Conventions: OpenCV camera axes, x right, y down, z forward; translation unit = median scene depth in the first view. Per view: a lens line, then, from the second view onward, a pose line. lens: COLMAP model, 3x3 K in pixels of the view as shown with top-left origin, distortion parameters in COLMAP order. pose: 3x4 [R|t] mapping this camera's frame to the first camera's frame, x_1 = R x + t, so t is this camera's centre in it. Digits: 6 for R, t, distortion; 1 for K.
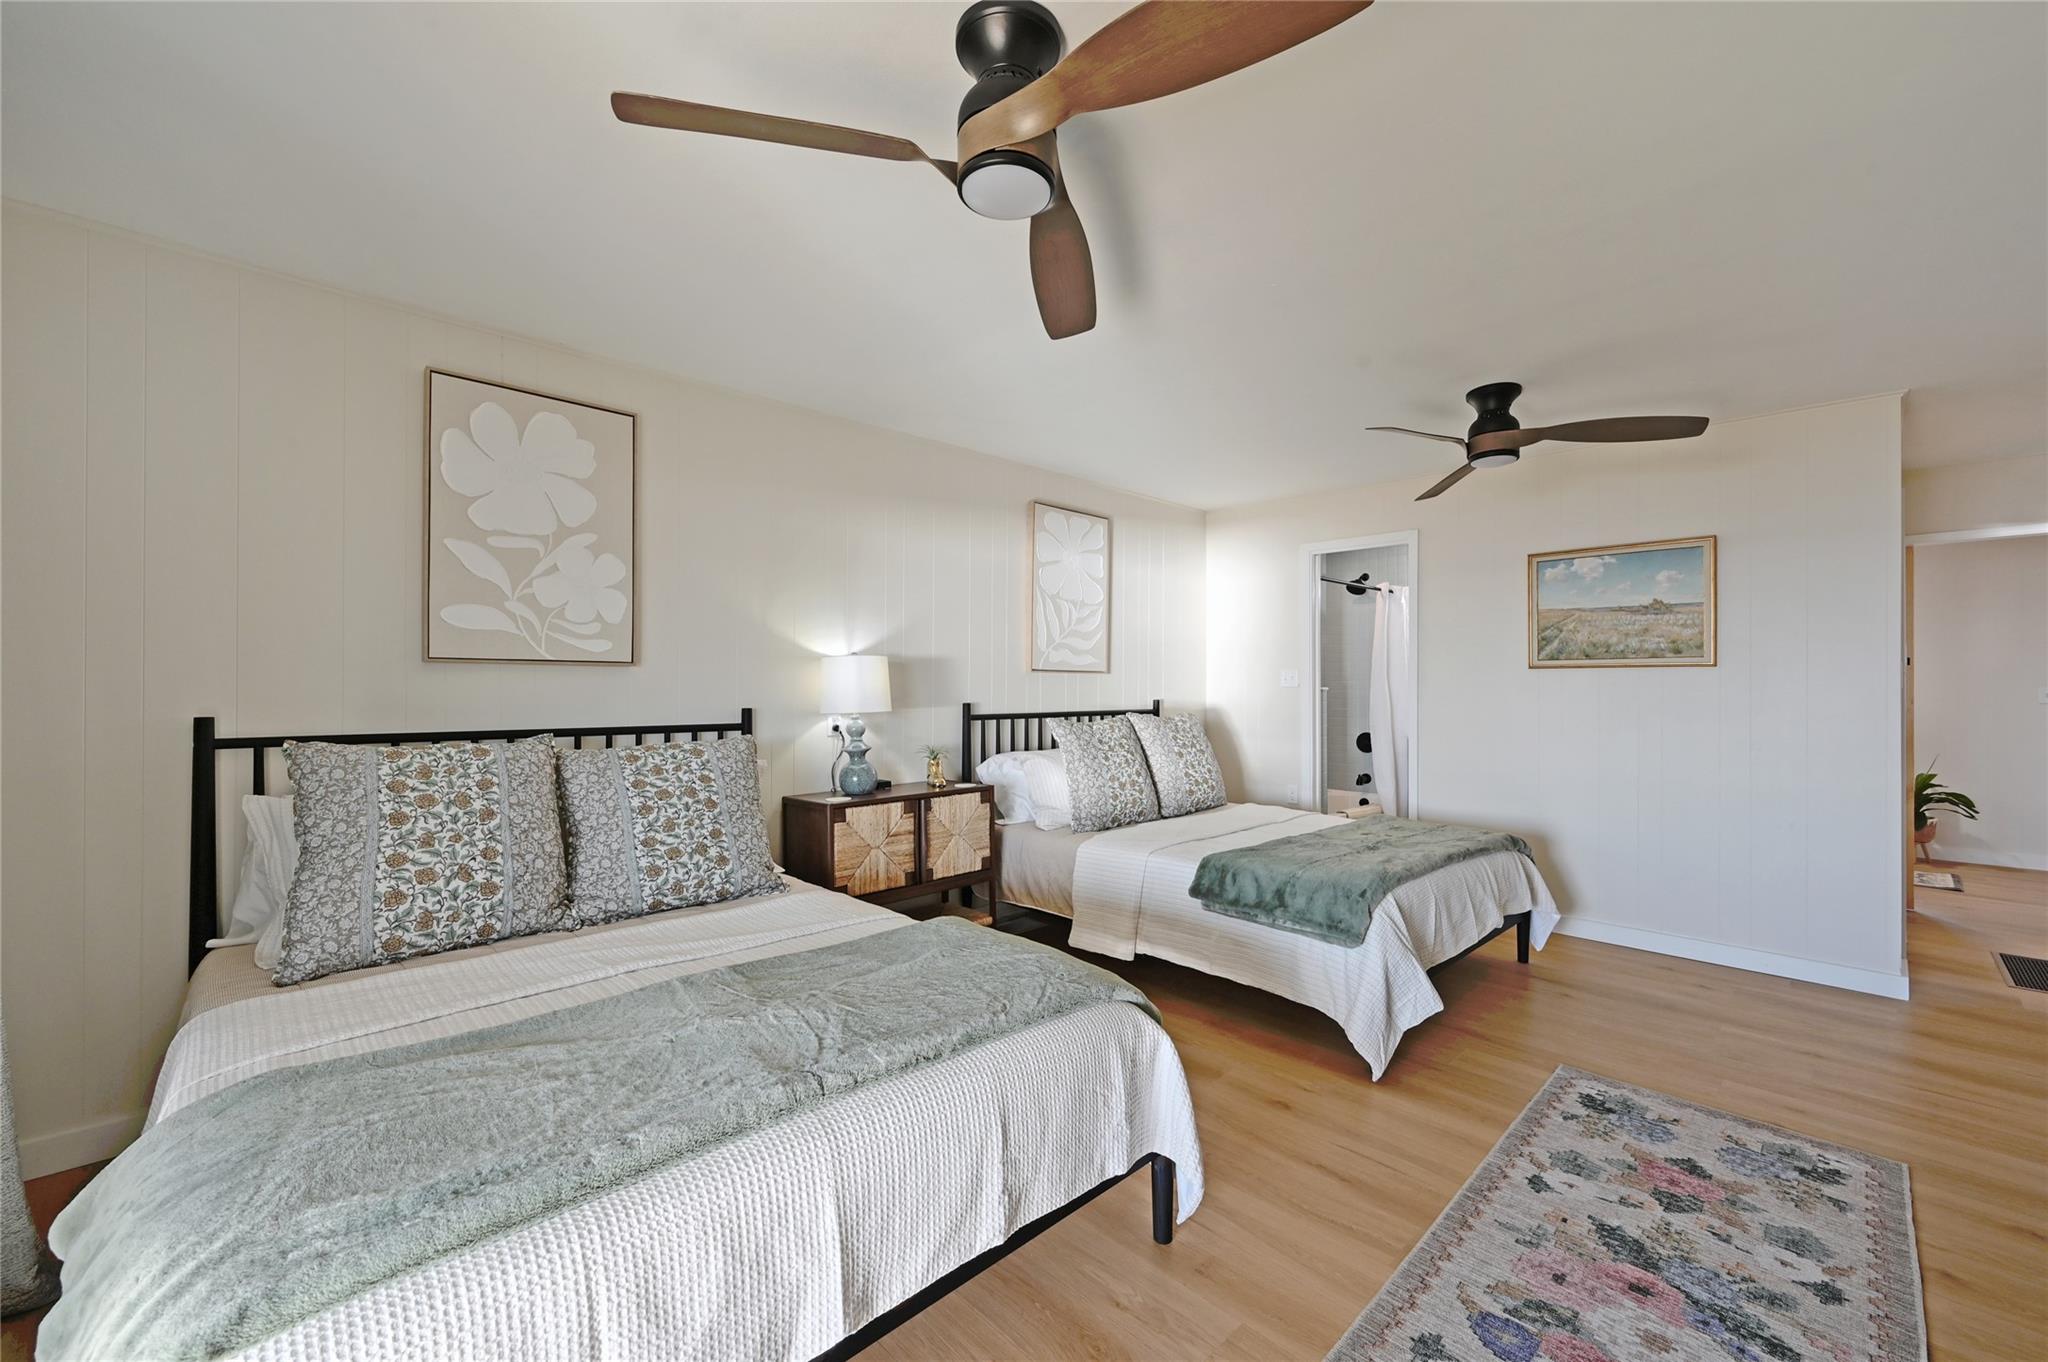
lens RADIAL K [[816.8, 0, 1024.0], [0, 816.8, 681.0], [0, 0, 1]] dist [-0.000454, 0.000285]
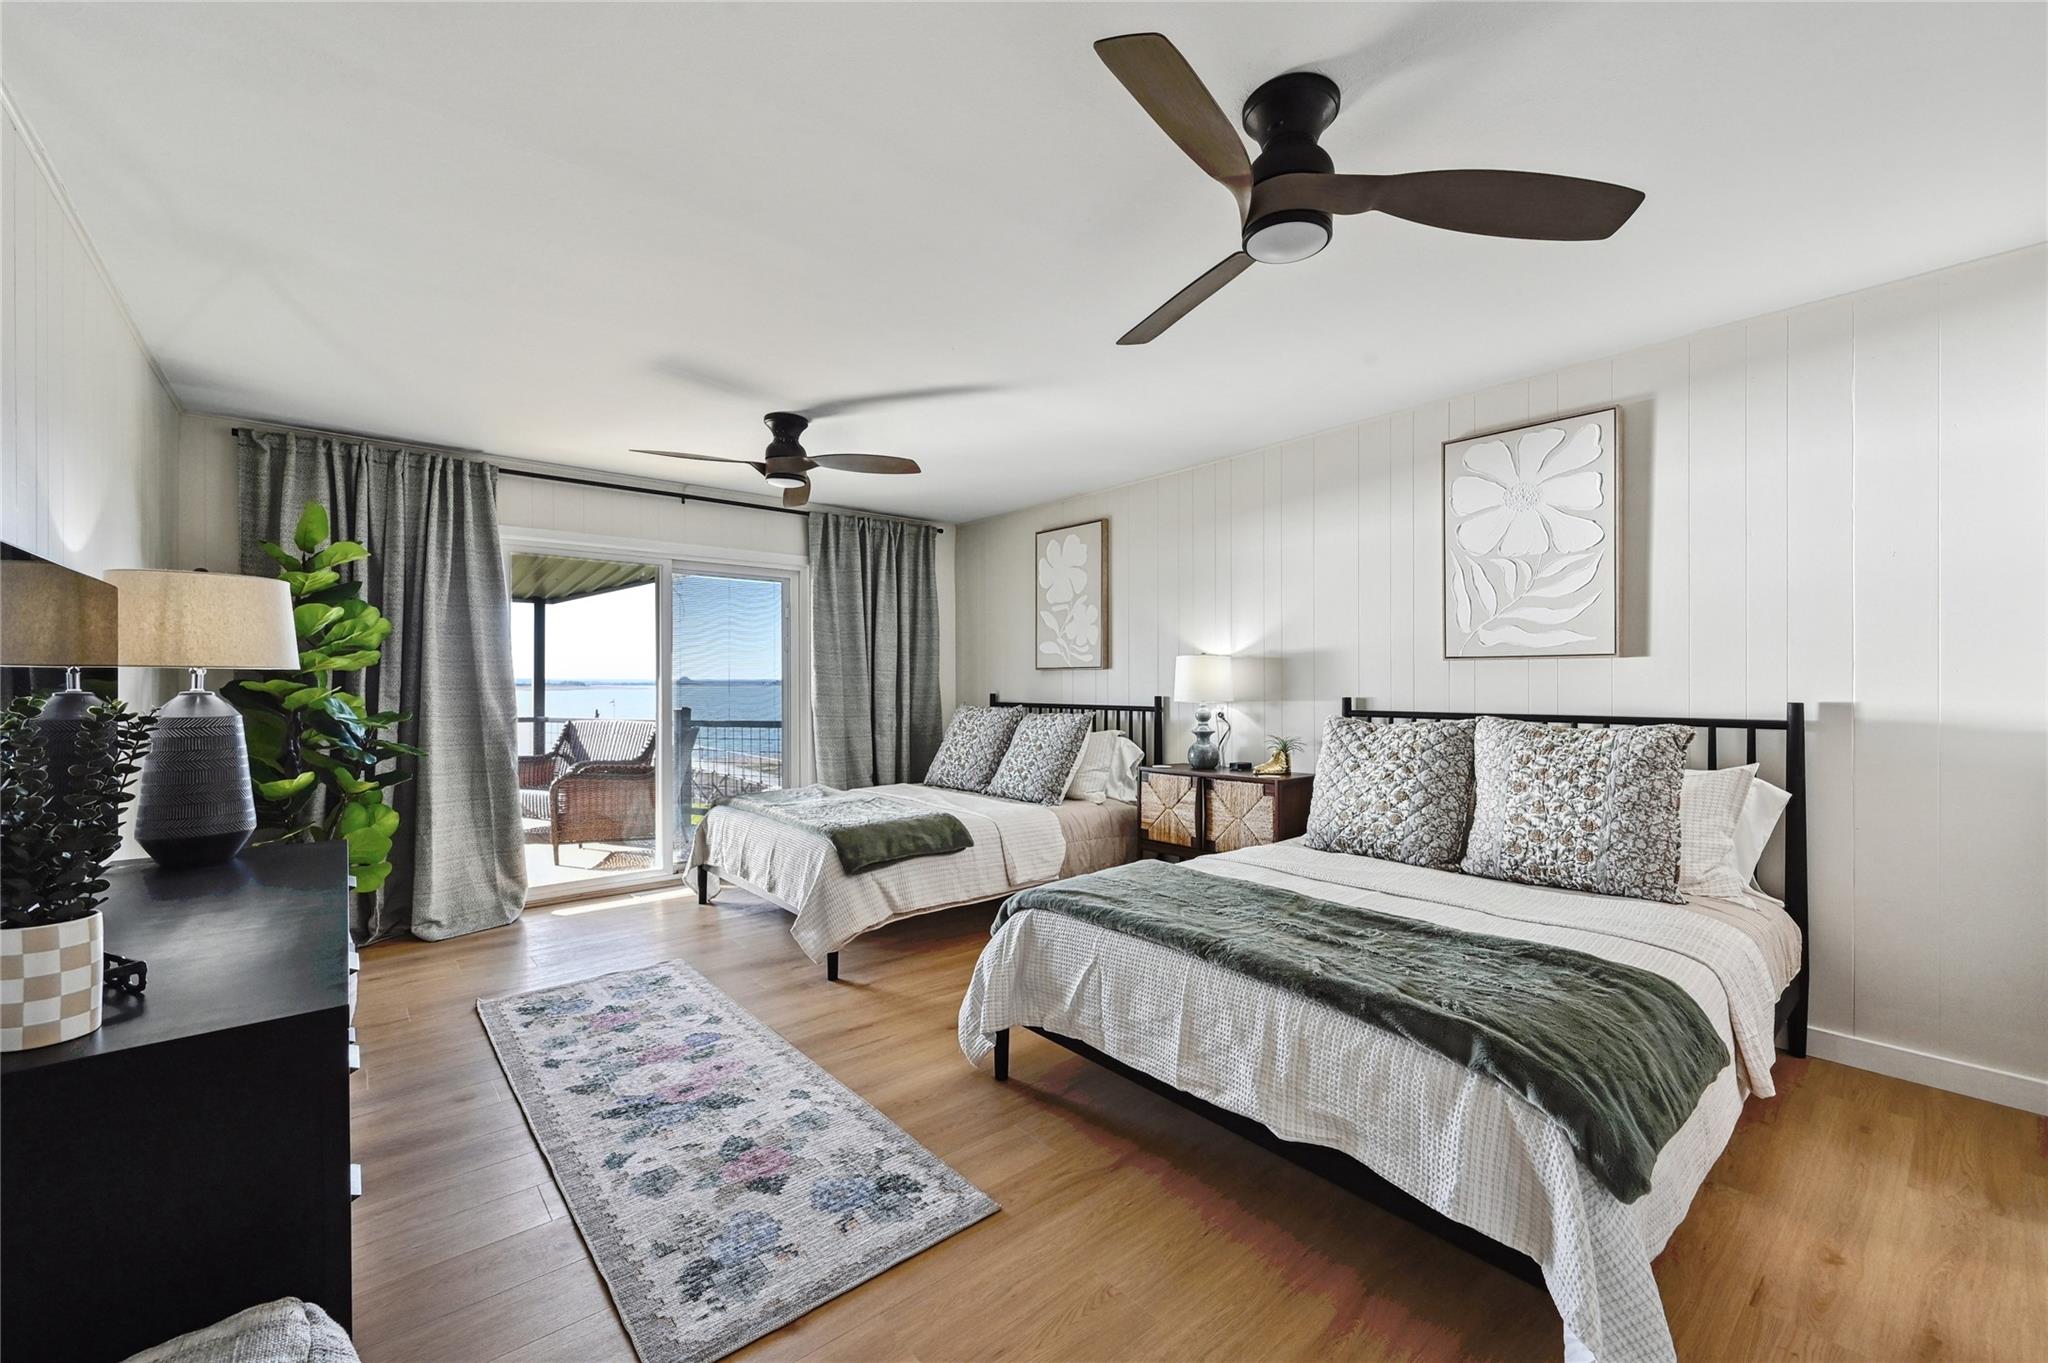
lens RADIAL K [[814.1, 0, 1042.7], [0, 814.1, 708.4], [0, 0, 1]] dist [-0.001463, -0.000026]
pose [[-0.048102, 0.037124, -0.998152, 1.705785], [0.018645, 0.999168, 0.036264, -0.001208], [0.998668, -0.016866, -0.048754, 1.351100]]
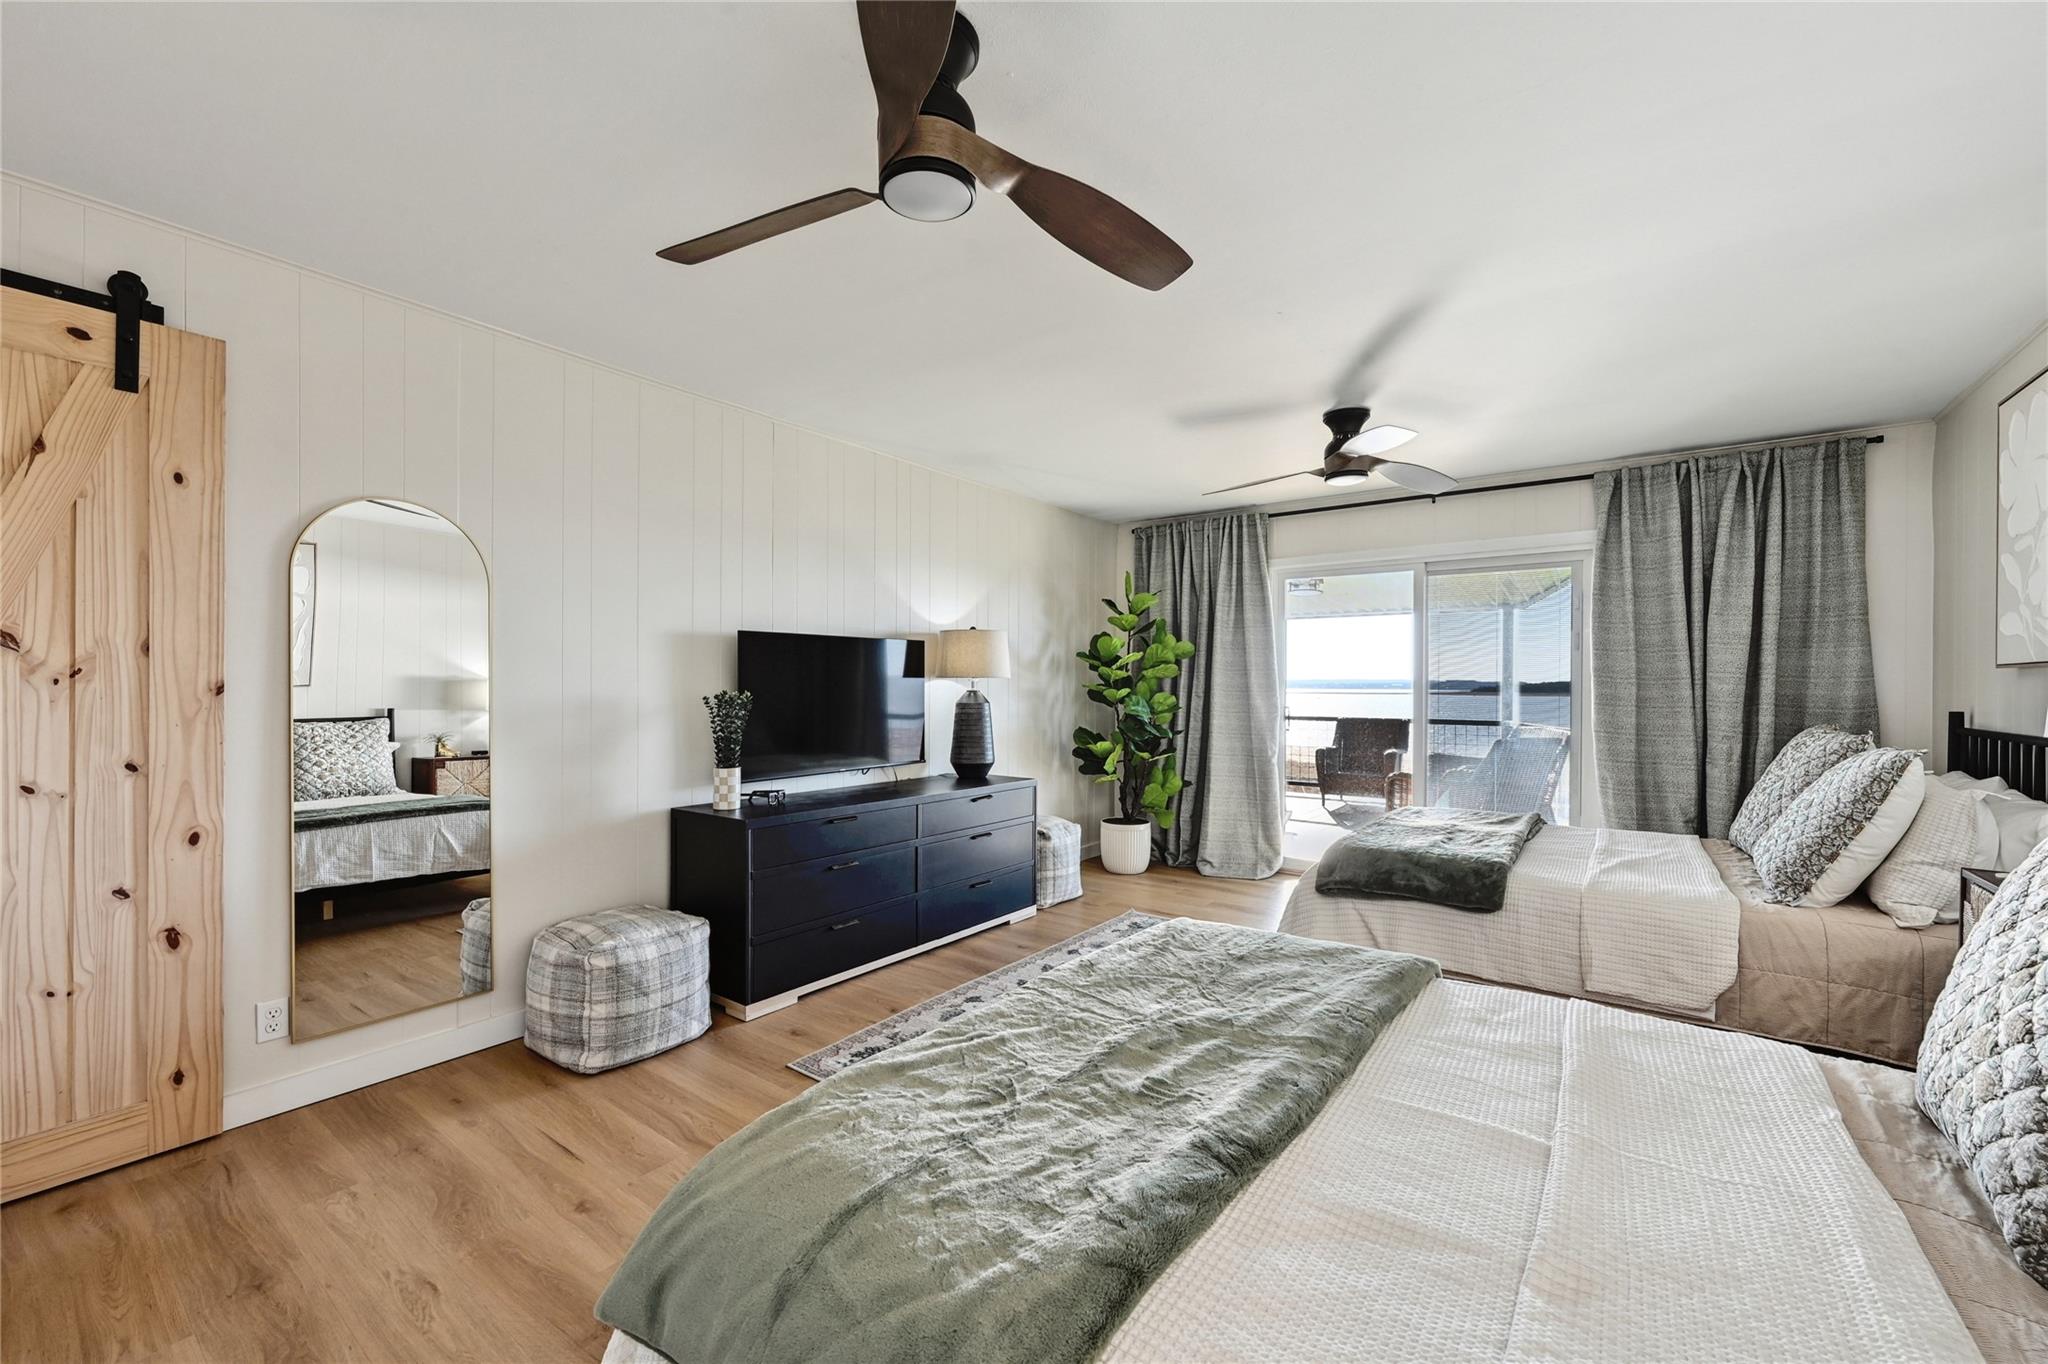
lens RADIAL K [[827.2, 0, 1016.5], [0, 827.2, 694.2], [0, 0, 1]] dist [0.000386, 0.000106]
pose [[-0.987796, -0.001395, -0.155748, 0.919308], [-0.000888, 0.999994, -0.003325, 0.017944], [0.155751, -0.003146, -0.987791, 2.301561]]
